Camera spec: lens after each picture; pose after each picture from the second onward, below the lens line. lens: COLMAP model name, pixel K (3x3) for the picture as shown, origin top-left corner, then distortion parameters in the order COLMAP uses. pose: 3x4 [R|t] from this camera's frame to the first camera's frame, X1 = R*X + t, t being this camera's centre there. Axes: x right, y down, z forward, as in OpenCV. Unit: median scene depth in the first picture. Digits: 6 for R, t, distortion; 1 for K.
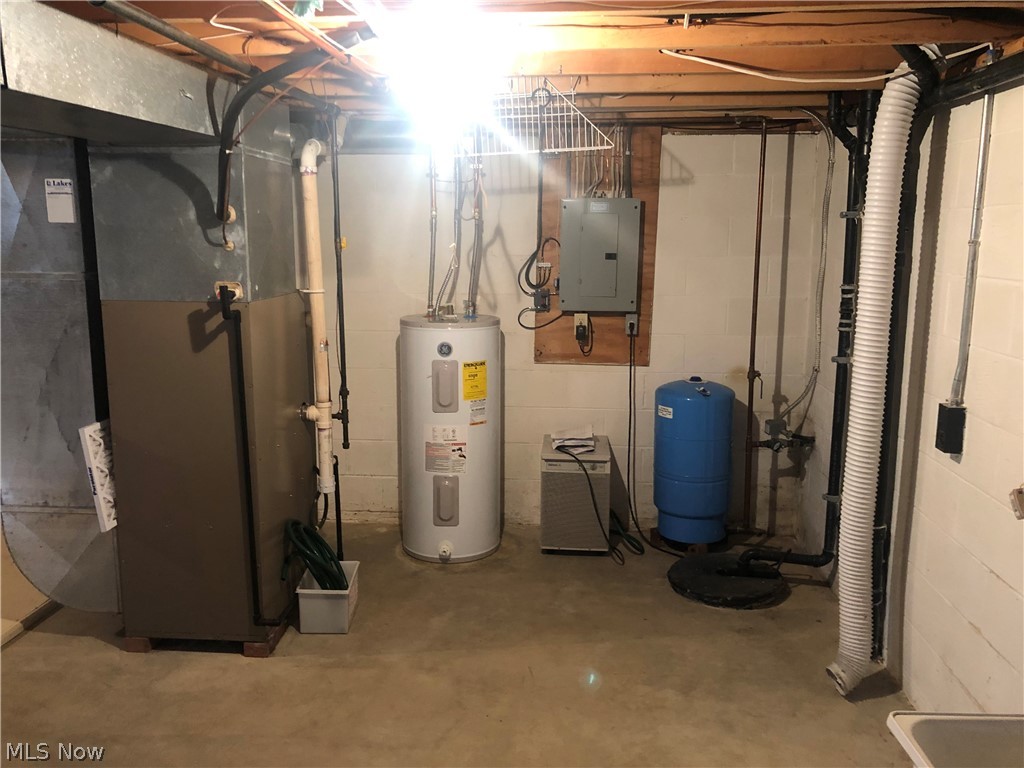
lens RADIAL K [[835.7, 0, 503.7], [0, 835.7, 390.2], [0, 0, 1]] dist [0.026579, -0.035893]
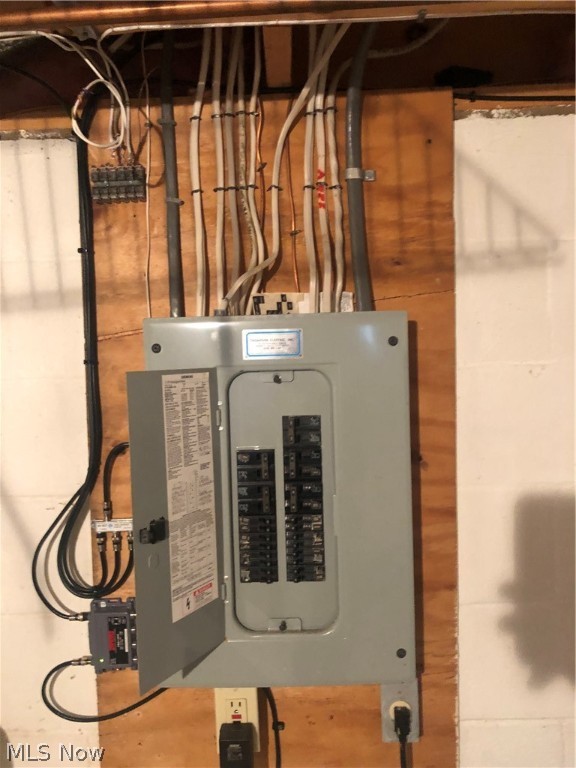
lens RADIAL K [[626.7, 0, 288.5], [0, 626.7, 382.6], [0, 0, 1]] dist [0.026579, -0.035893]
pose [[0.995379, -0.040012, 0.087287, 0.098748], [0.052738, 0.987467, -0.148754, -0.169402], [-0.080241, 0.152670, 0.985014, 0.771694]]
